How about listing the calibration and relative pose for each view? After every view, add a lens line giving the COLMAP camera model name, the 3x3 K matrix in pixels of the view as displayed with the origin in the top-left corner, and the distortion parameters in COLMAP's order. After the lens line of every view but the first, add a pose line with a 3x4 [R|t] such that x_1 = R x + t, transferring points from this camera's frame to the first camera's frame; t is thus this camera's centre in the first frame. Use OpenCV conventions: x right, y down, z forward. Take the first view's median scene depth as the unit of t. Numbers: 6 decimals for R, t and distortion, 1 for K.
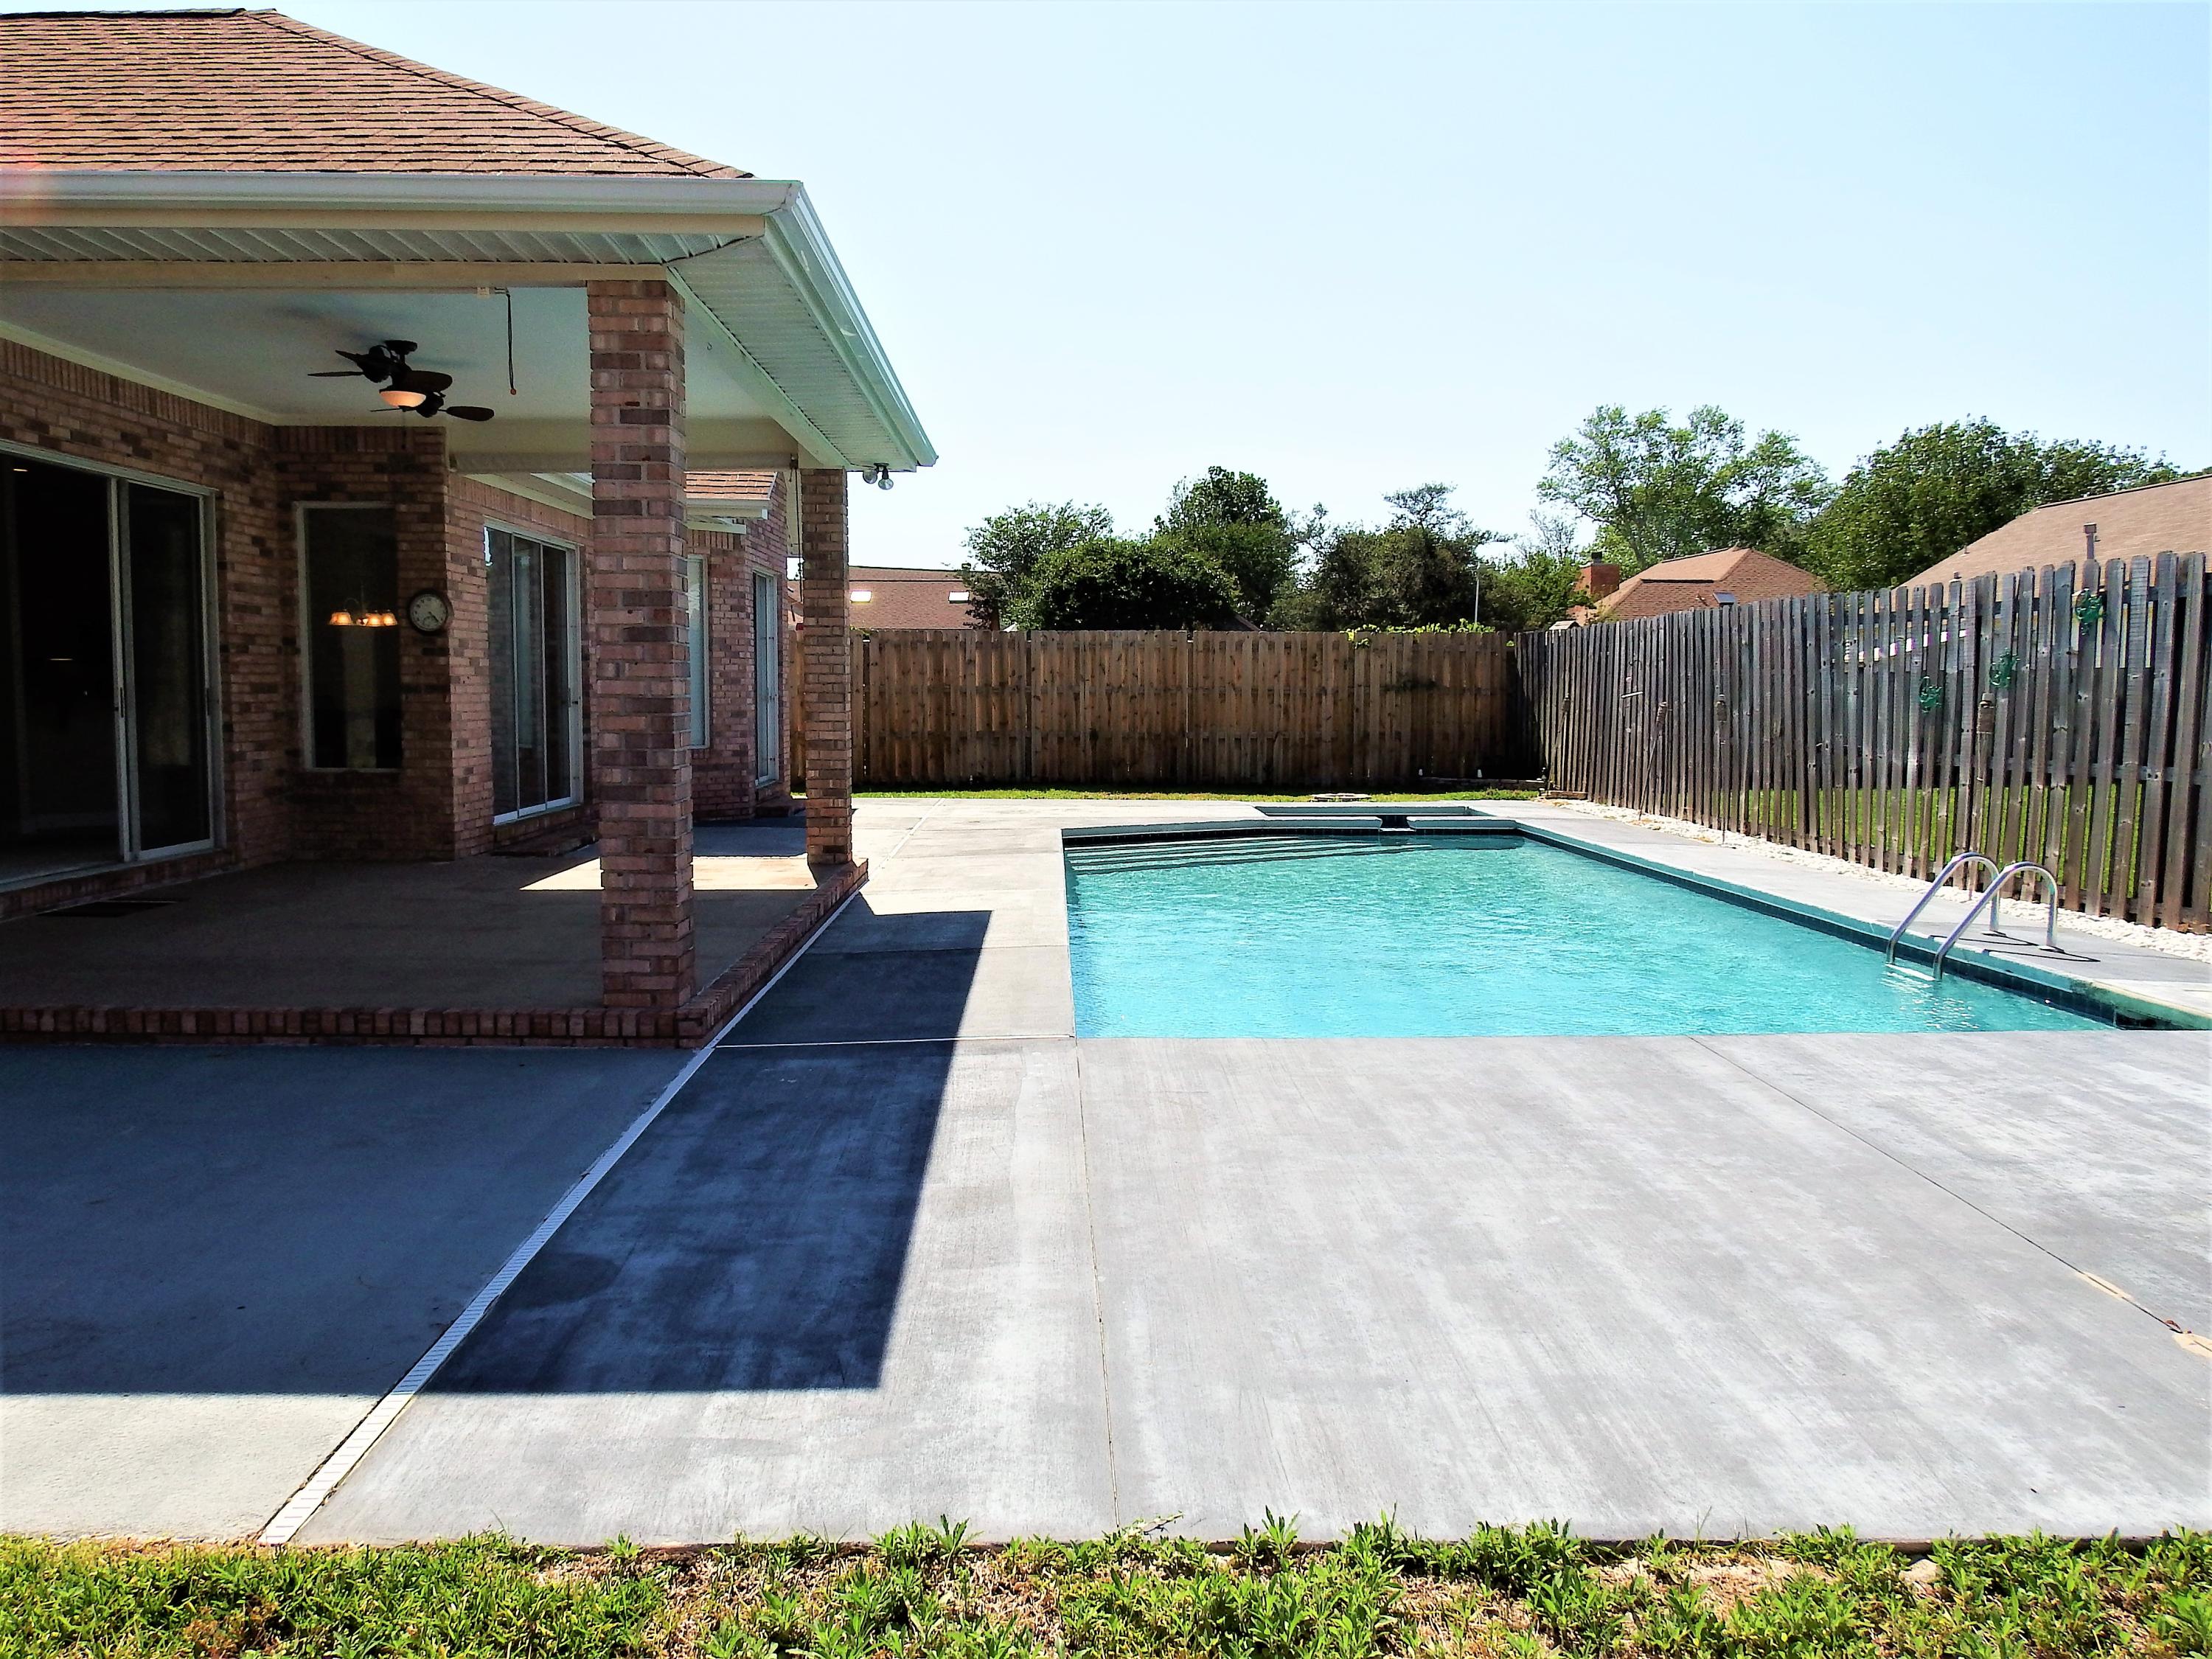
lens RADIAL K [[1593.2, 0, 1091.7], [0, 1593.2, 838.2], [0, 0, 1]] dist [0.000824, -0.007160]
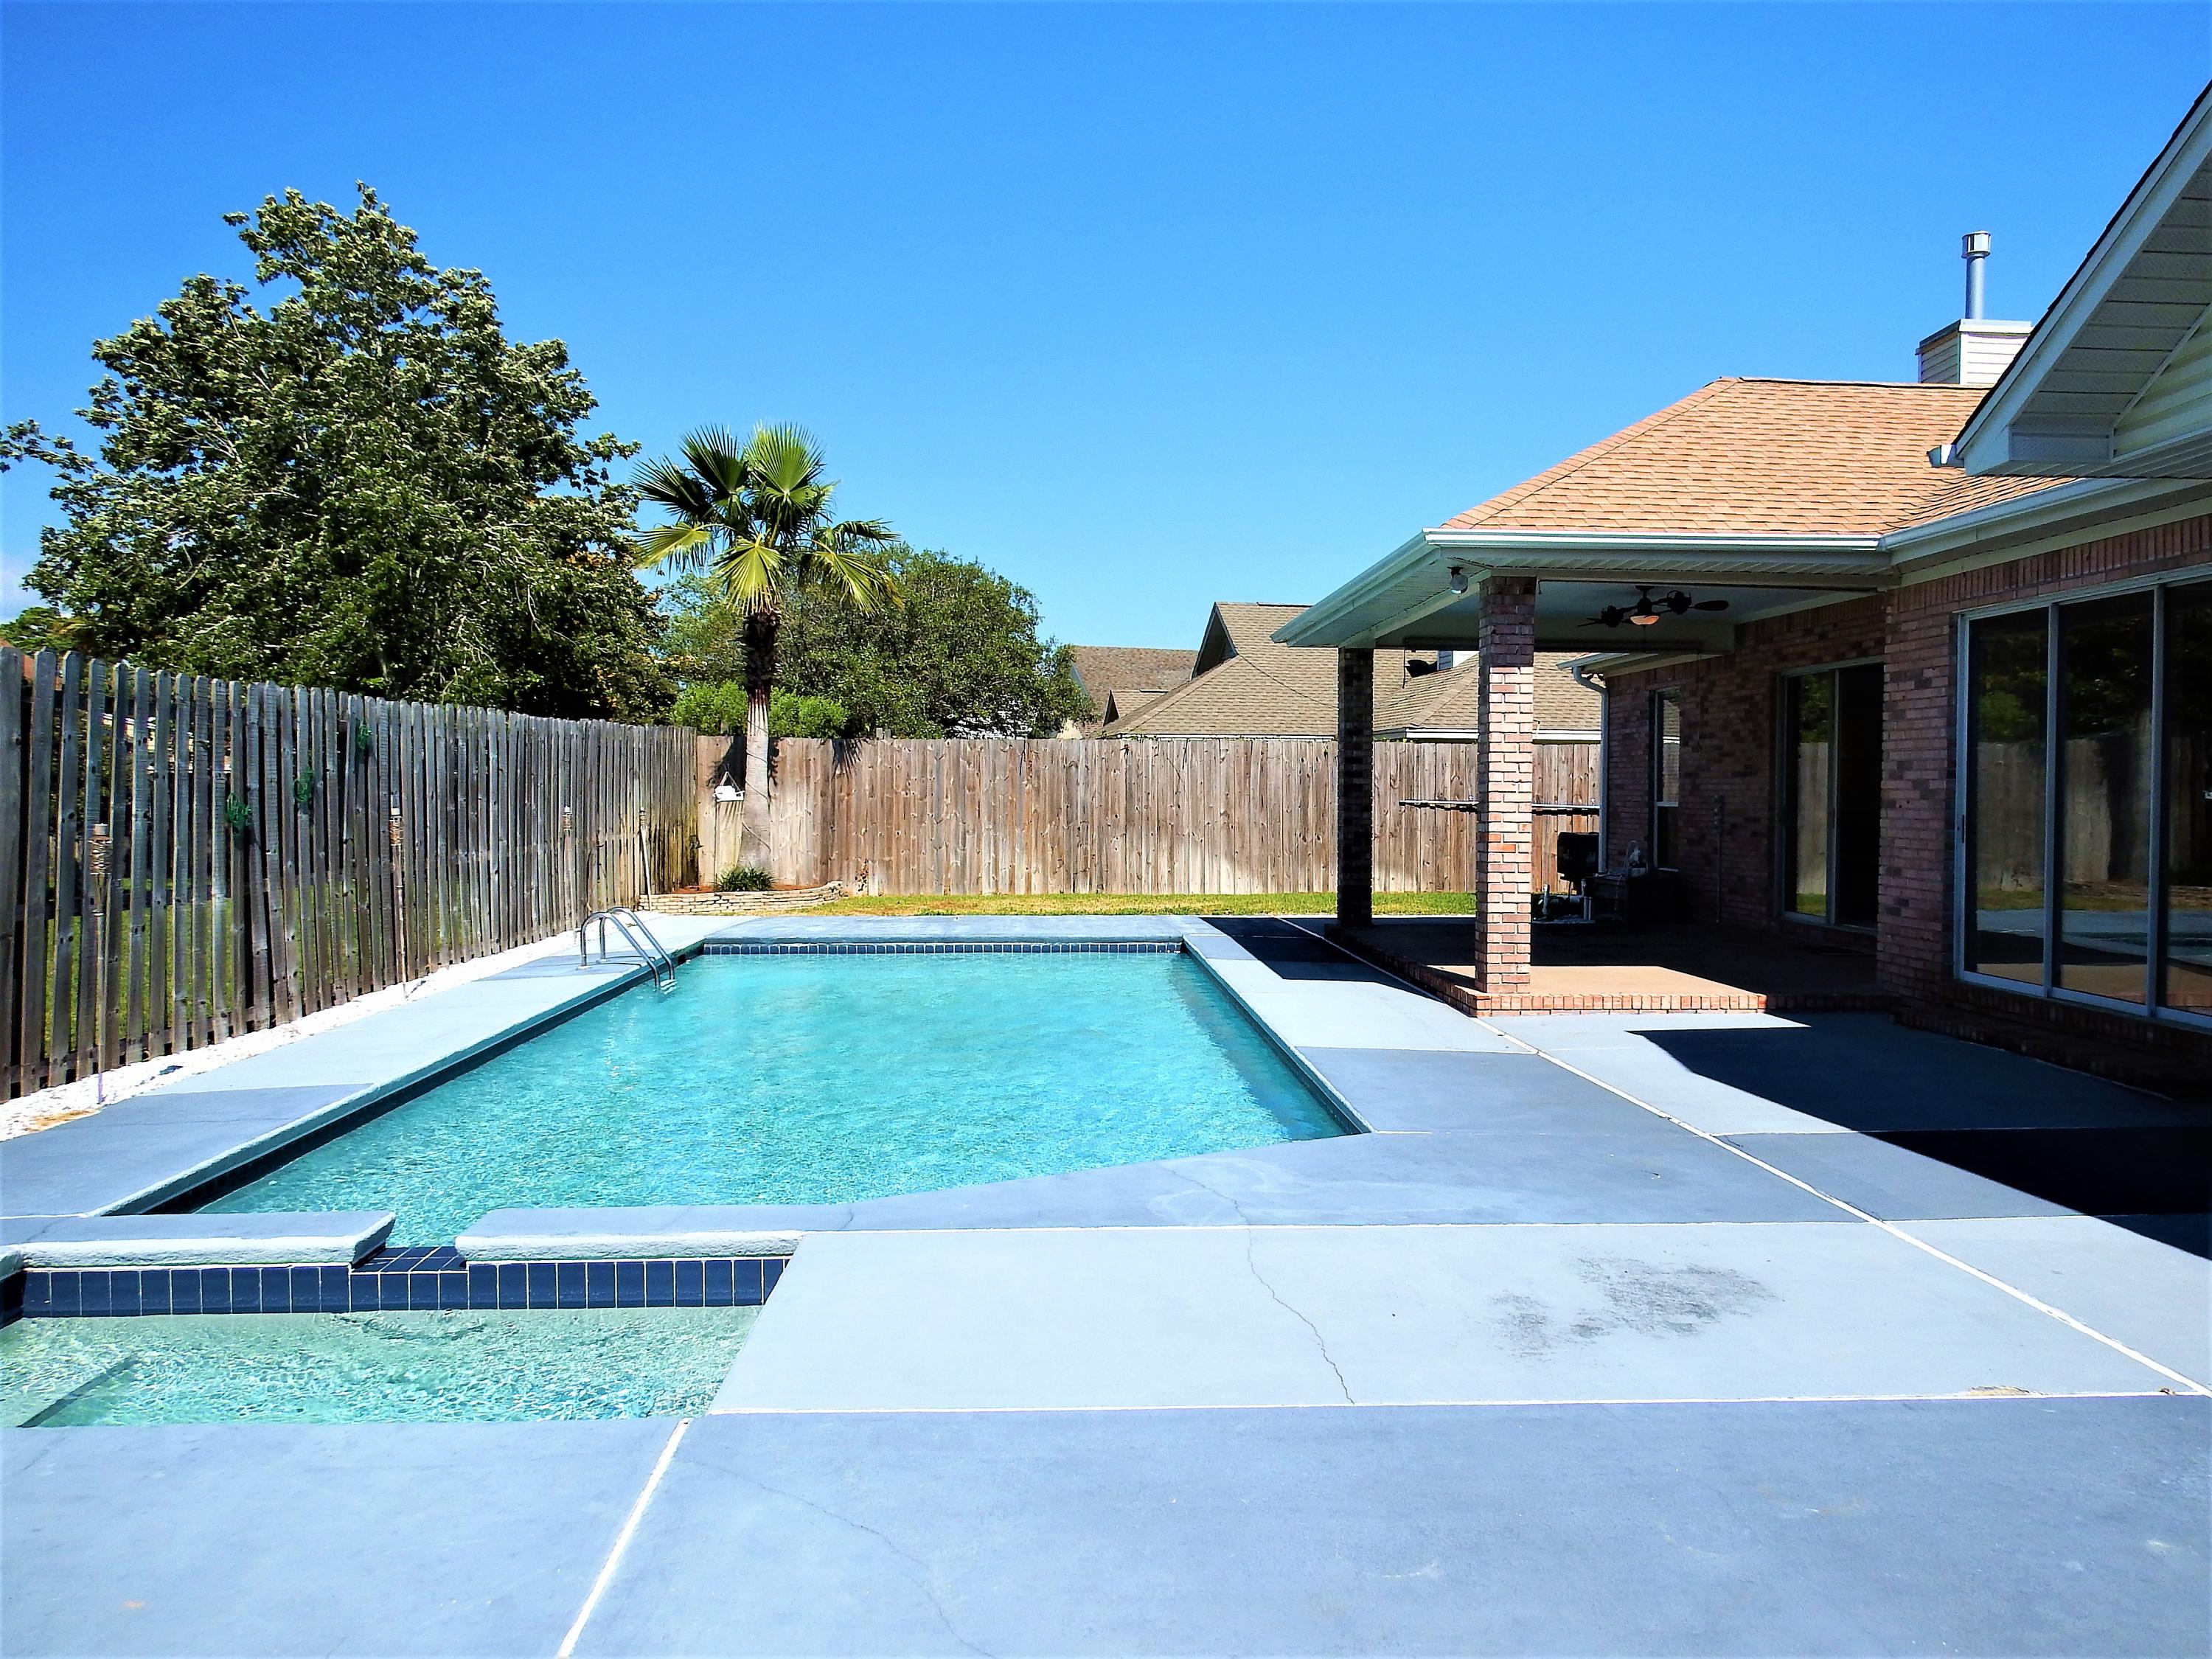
lens RADIAL K [[1593.2, 0, 1126.0], [0, 1593.2, 836.9], [0, 0, 1]] dist [0.000824, -0.007160]
pose [[-0.999341, -0.010795, -0.034663, 0.091528], [-0.015107, 0.991829, 0.126679, -0.198677], [0.033012, 0.127119, -0.991338, 1.984196]]
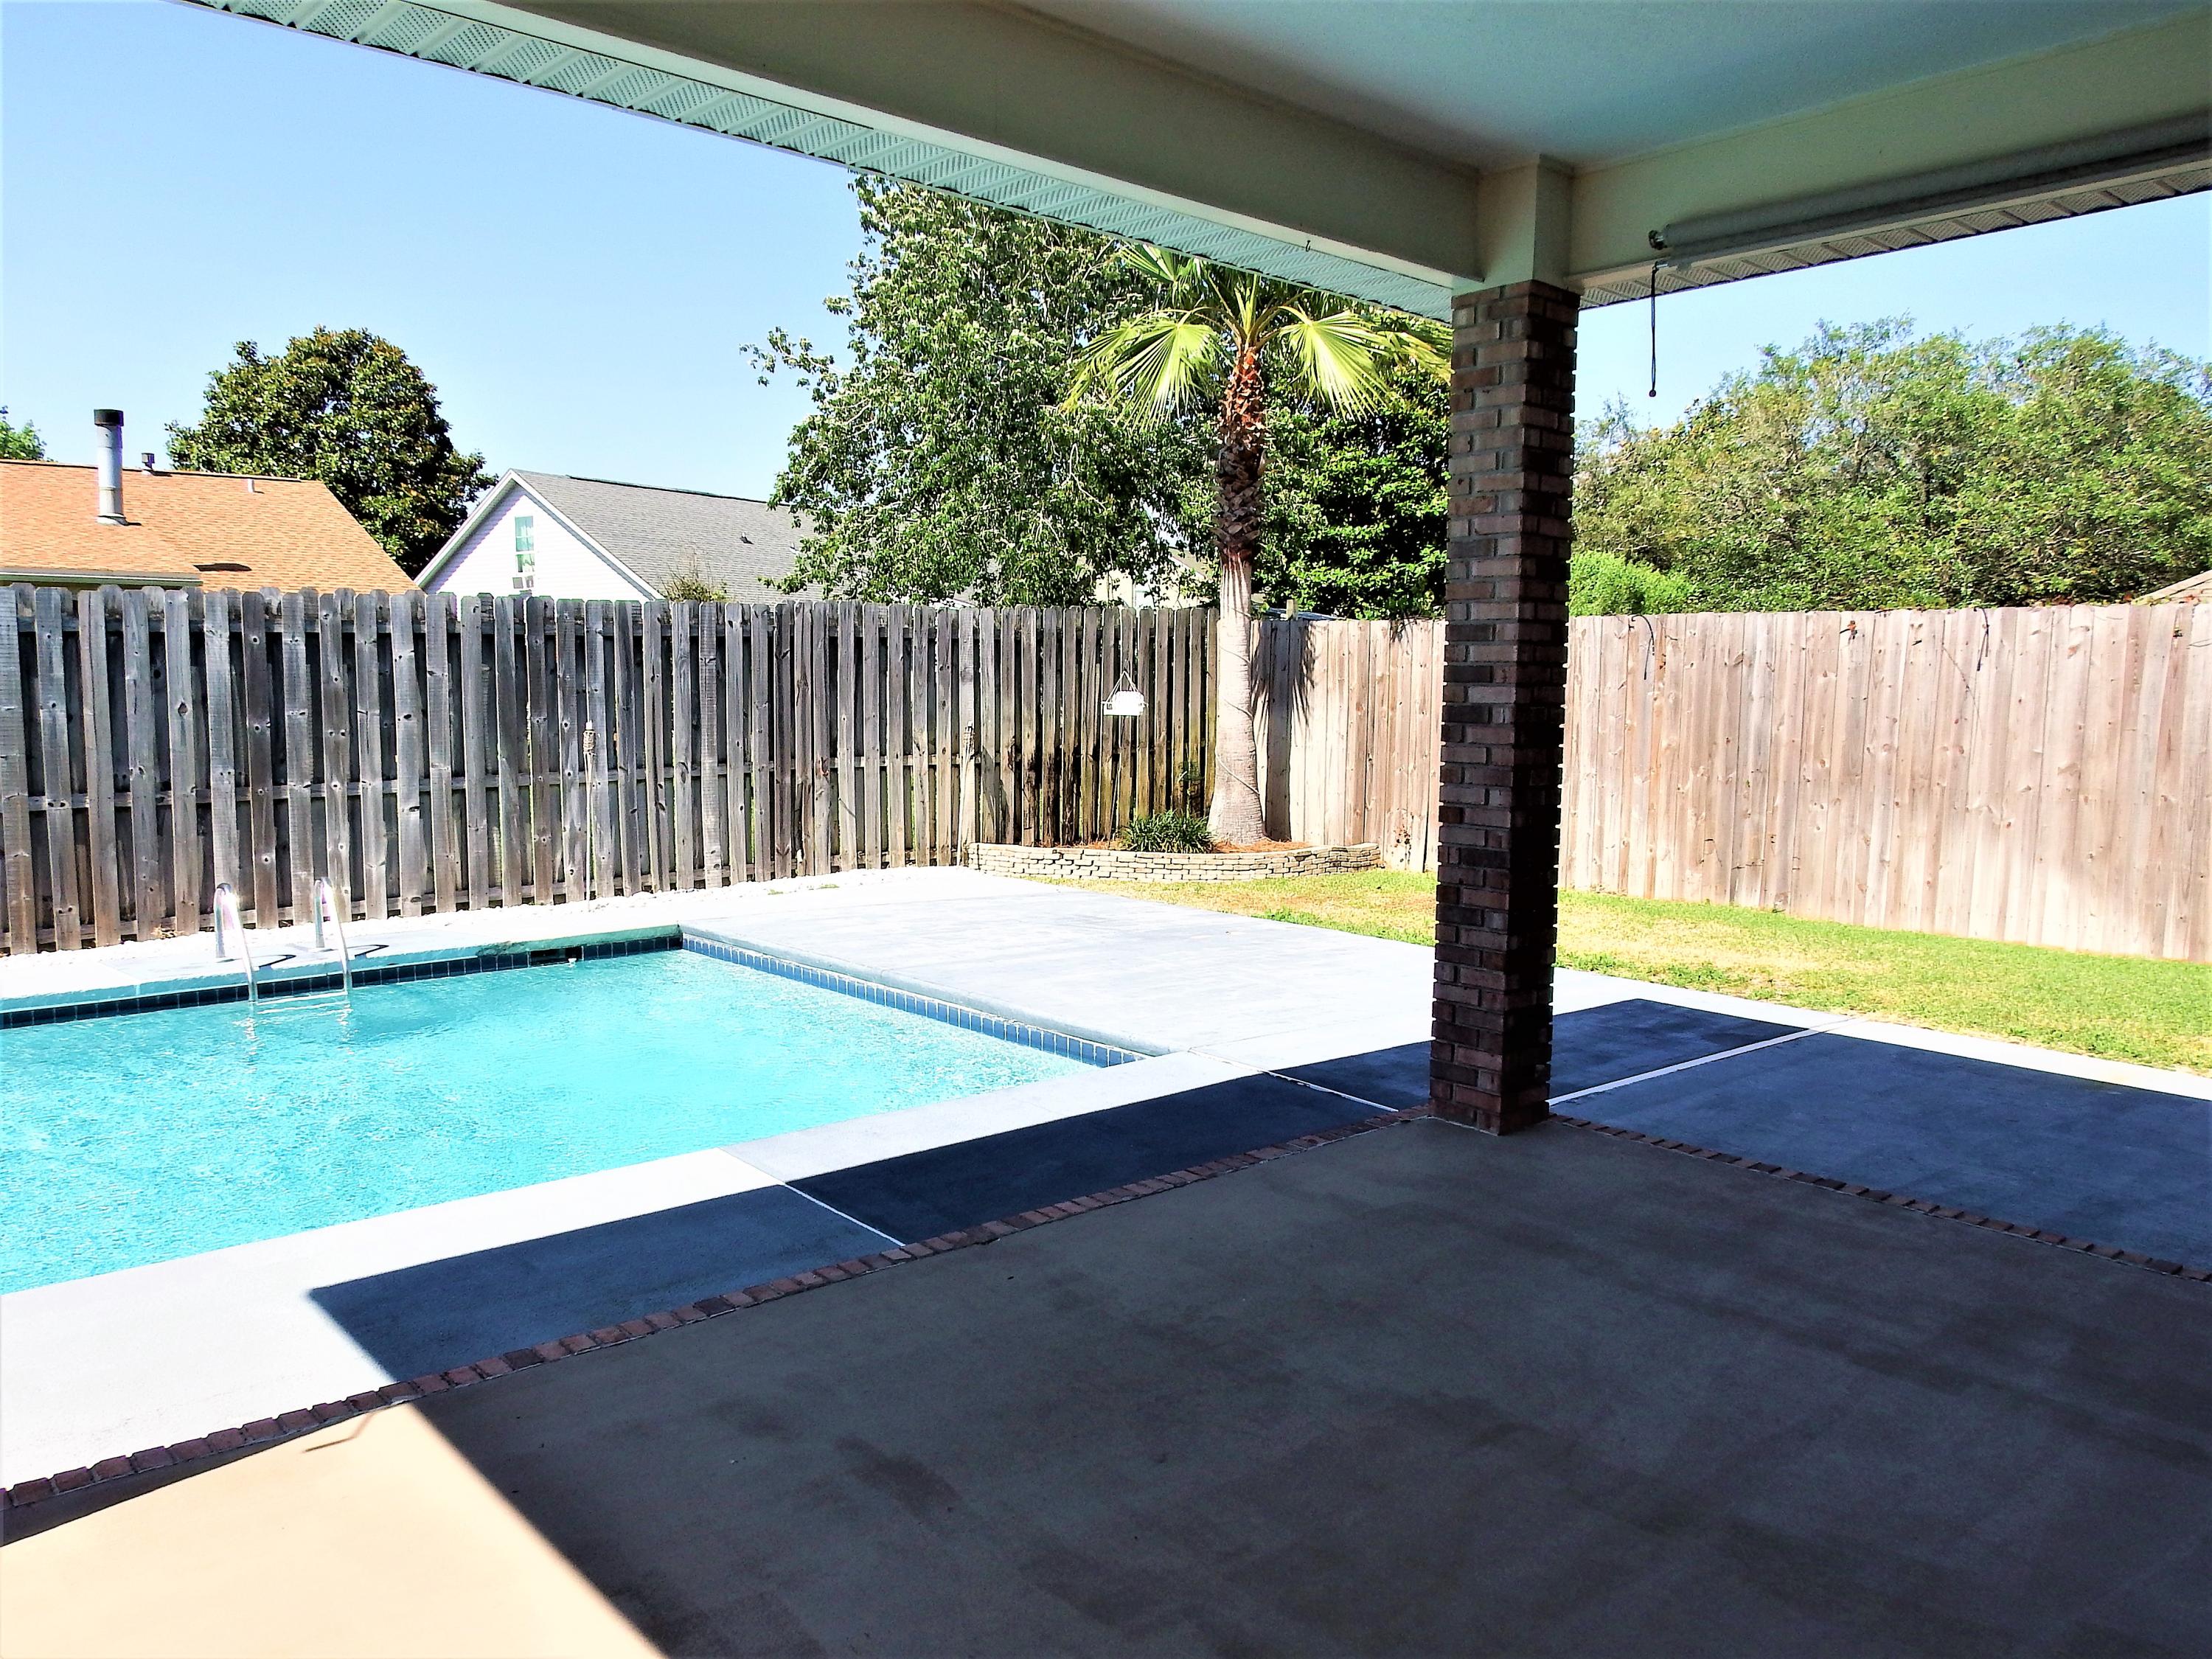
lens RADIAL K [[1538.6, 0, 1034.0], [0, 1538.6, 926.8], [0, 0, 1]] dist [-0.055190, 0.000686]
pose [[-0.622847, -0.139441, 0.769816, -0.434743], [0.060963, 0.972345, 0.225450, -0.113793], [-0.779965, 0.187351, -0.597122, 0.938047]]
